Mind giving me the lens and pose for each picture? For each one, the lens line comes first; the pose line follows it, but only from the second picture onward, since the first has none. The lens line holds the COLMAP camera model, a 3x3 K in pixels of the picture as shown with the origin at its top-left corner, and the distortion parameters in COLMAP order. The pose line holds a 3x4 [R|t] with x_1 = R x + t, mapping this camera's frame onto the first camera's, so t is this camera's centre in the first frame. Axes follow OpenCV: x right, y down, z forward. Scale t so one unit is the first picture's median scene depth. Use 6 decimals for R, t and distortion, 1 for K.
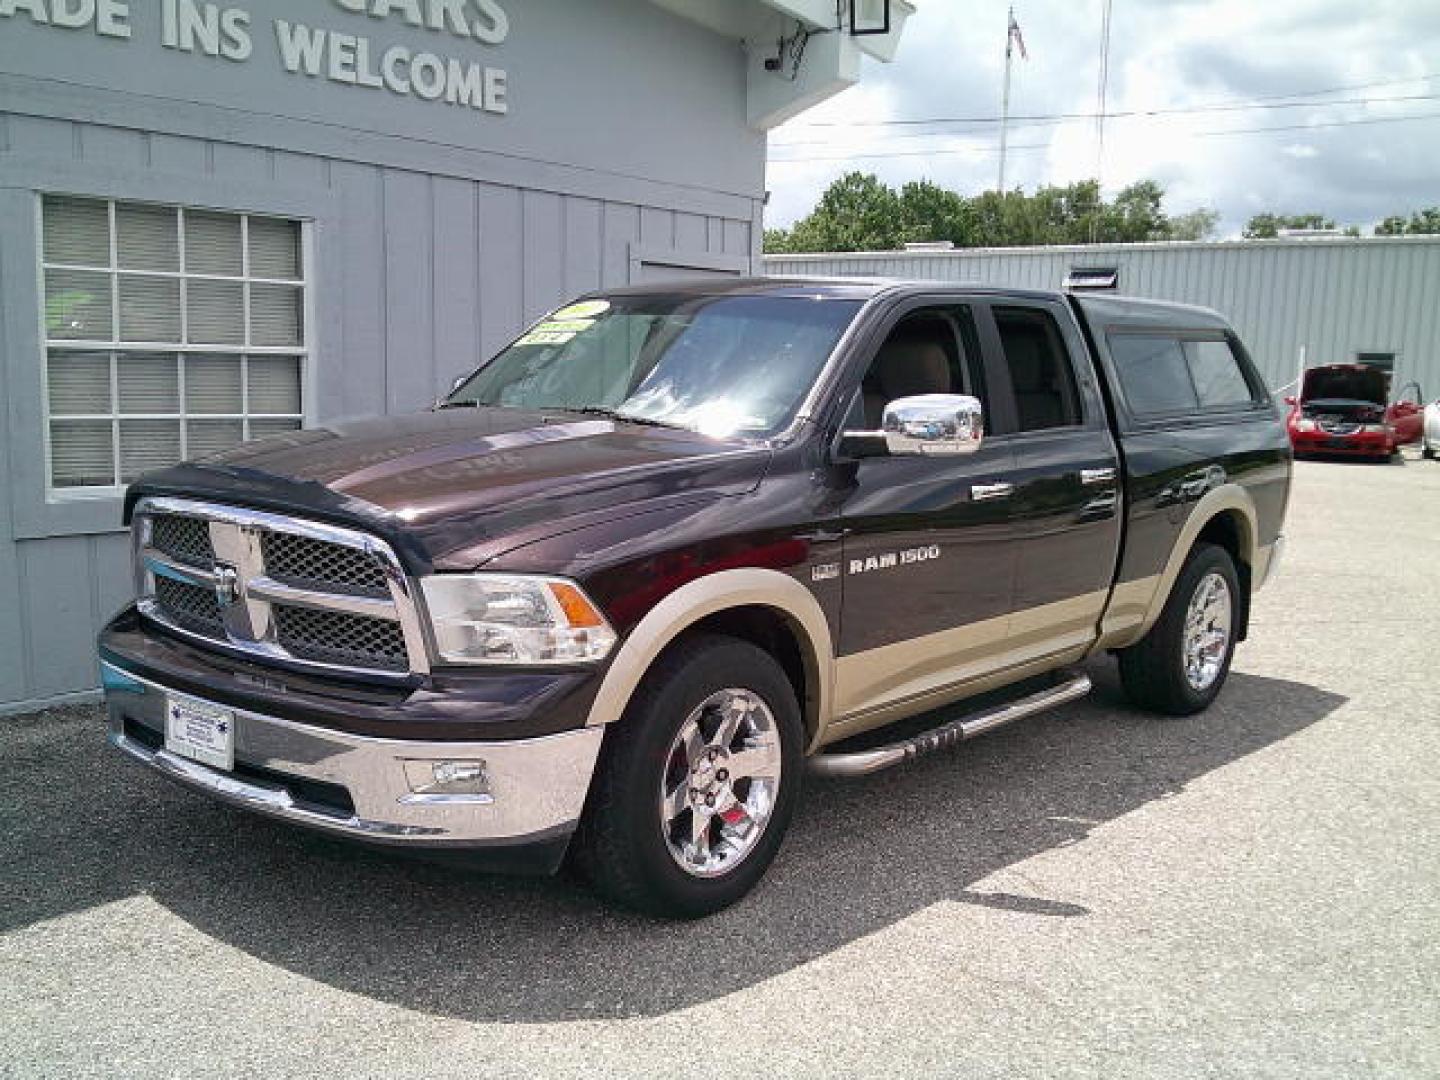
lens RADIAL K [[1473.5, 0, 720.6], [0, 1473.5, 621.3], [0, 0, 1]] dist [0.141294, -0.359155]
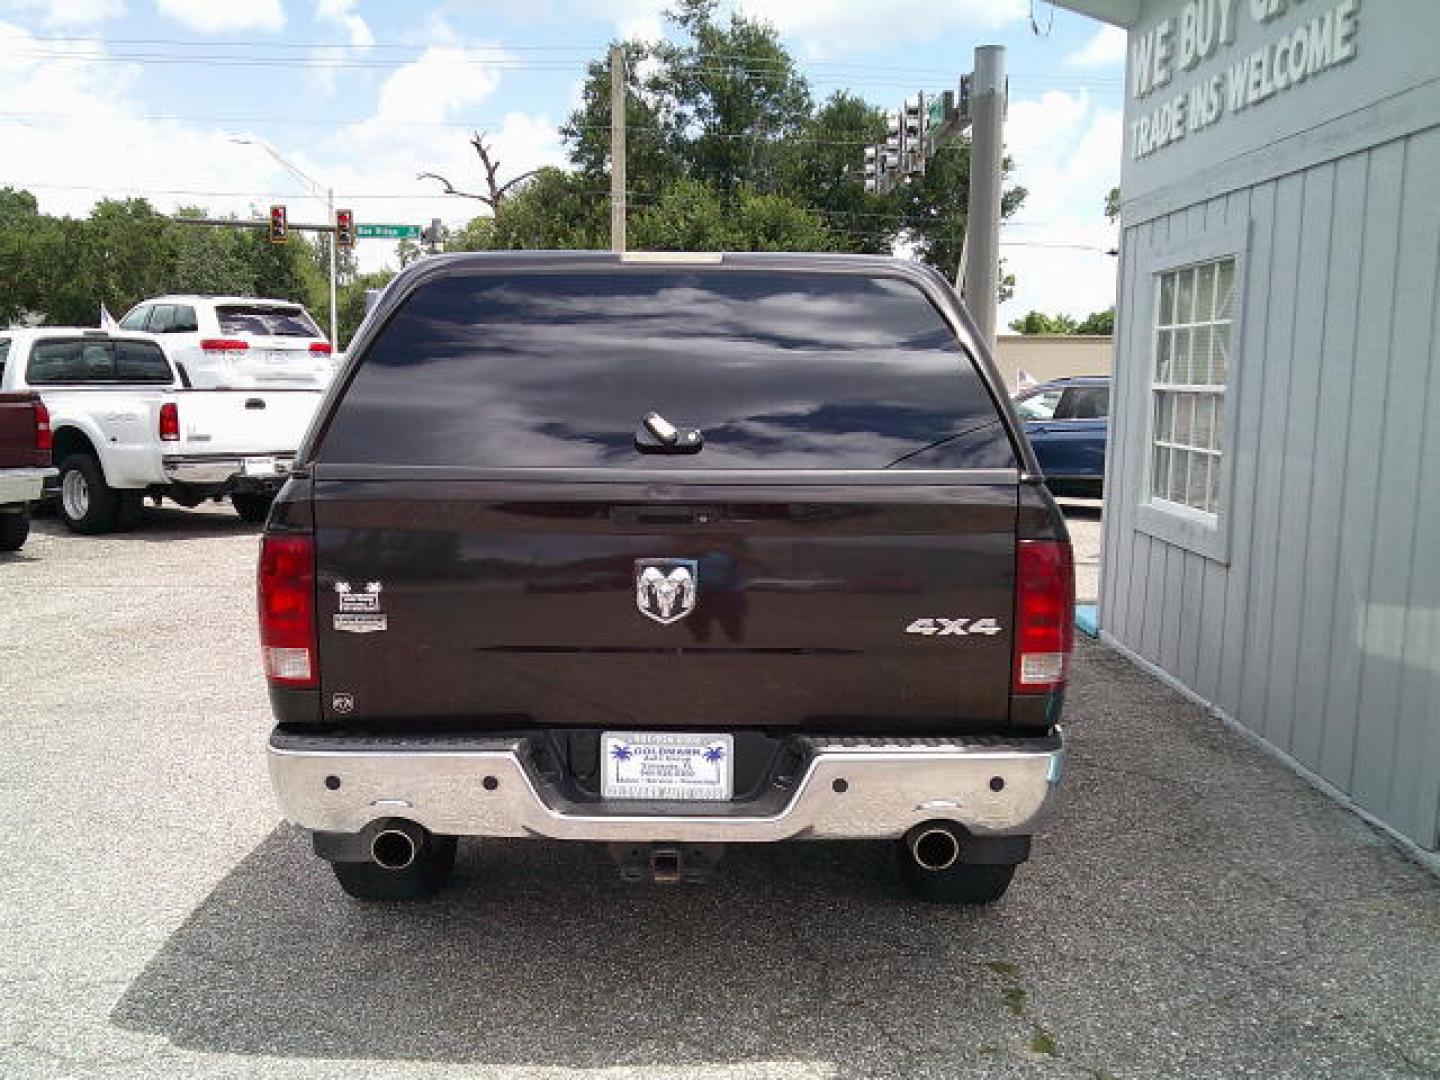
lens RADIAL K [[1473.5, 0, 720.6], [0, 1473.5, 621.3], [0, 0, 1]] dist [0.141294, -0.359155]
pose [[-0.767476, 0.067715, -0.637492, 1.012354], [-0.144151, 0.950713, 0.274529, -0.426487], [0.624661, 0.302589, -0.719888, 2.556569]]
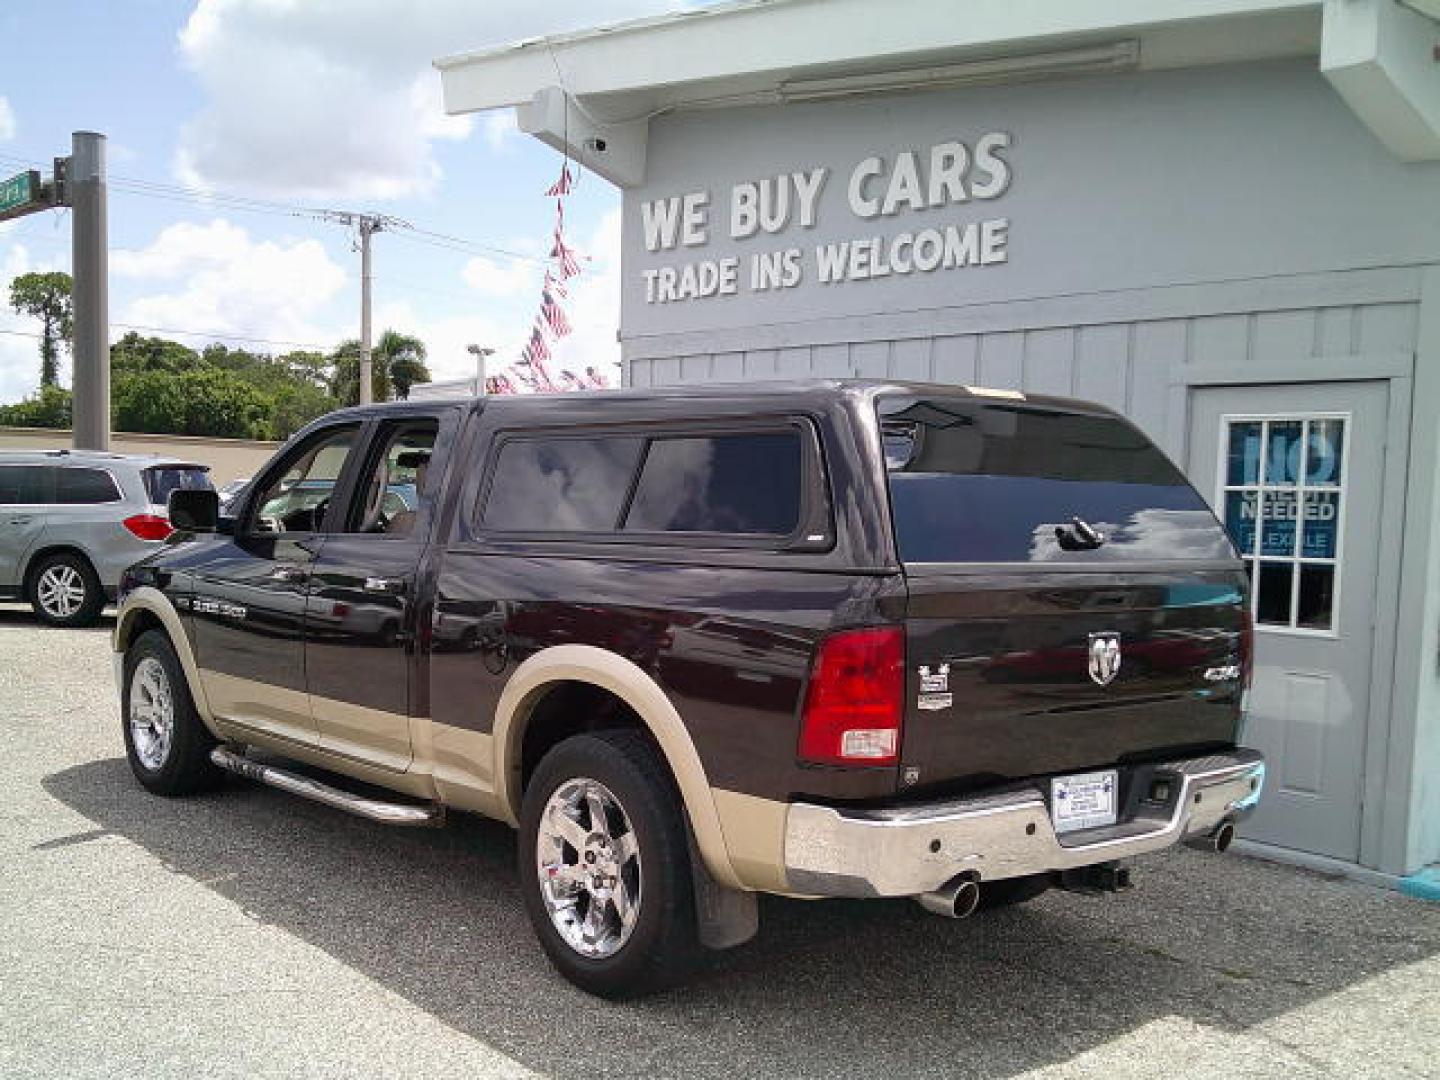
lens RADIAL K [[1473.5, 0, 720.6], [0, 1473.5, 621.3], [0, 0, 1]] dist [0.141294, -0.359155]
pose [[-0.159921, 0.045097, -0.986099, 1.565448], [-0.211493, 0.974193, 0.078852, -0.265949], [0.964207, 0.221164, -0.146257, 1.842502]]
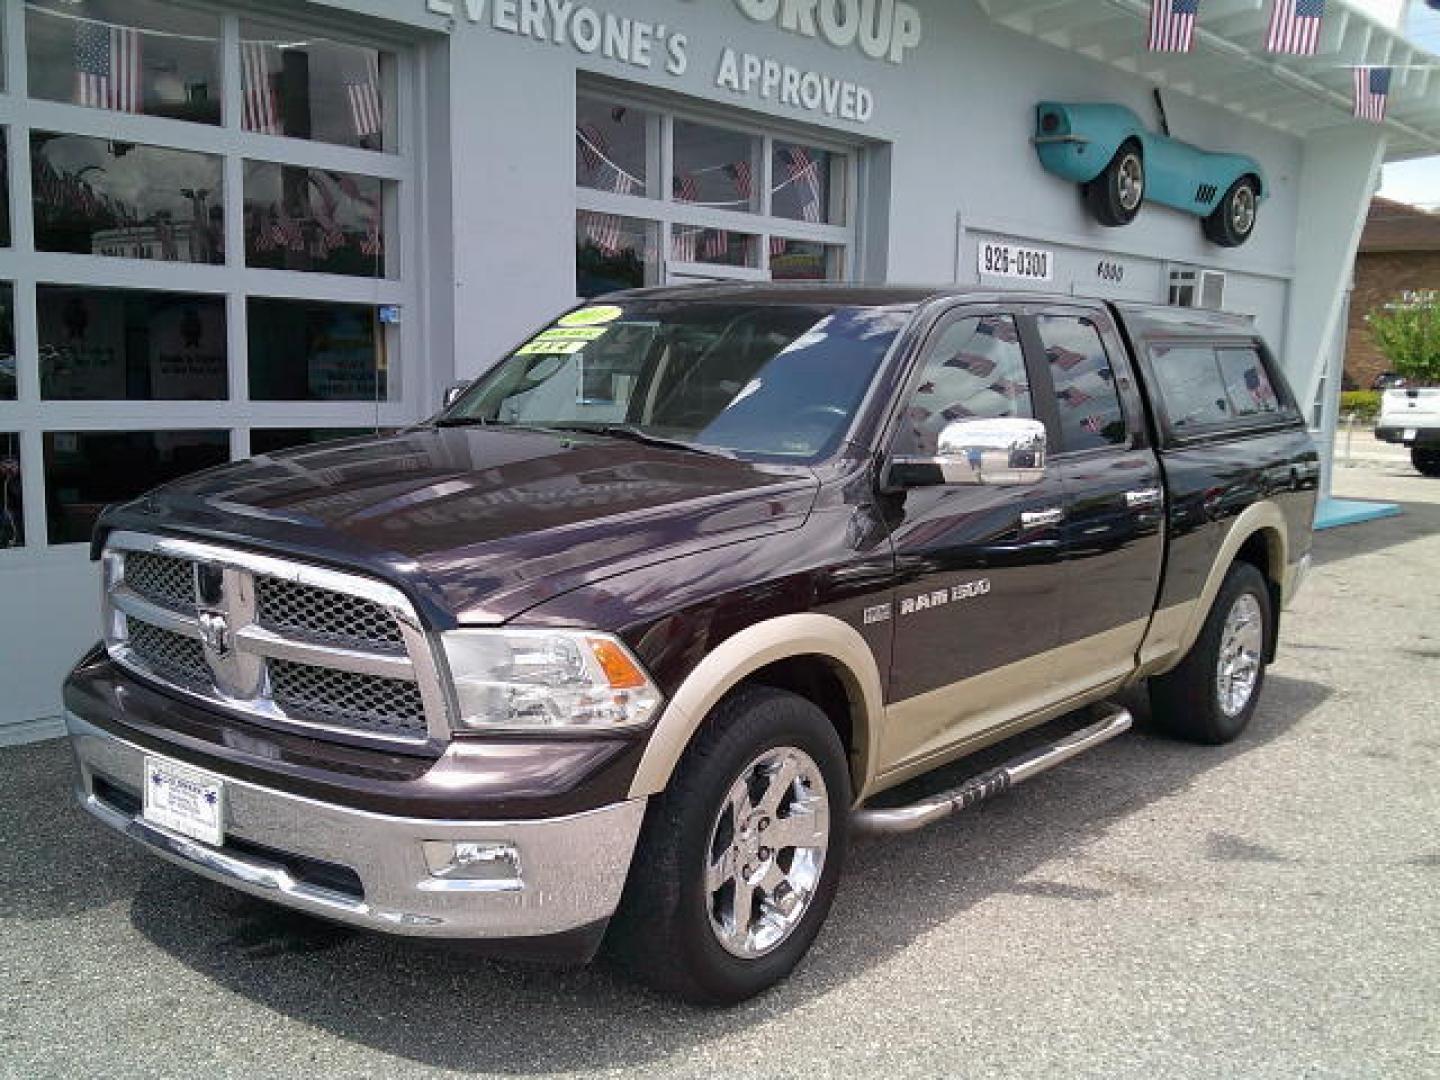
lens RADIAL K [[1473.5, 0, 720.6], [0, 1473.5, 621.3], [0, 0, 1]] dist [0.141294, -0.359155]
pose [[0.999454, 0.000326, 0.033034, -0.057124], [-0.000624, 0.999959, 0.009024, -0.038442], [-0.033030, -0.009040, 0.999413, 0.100314]]
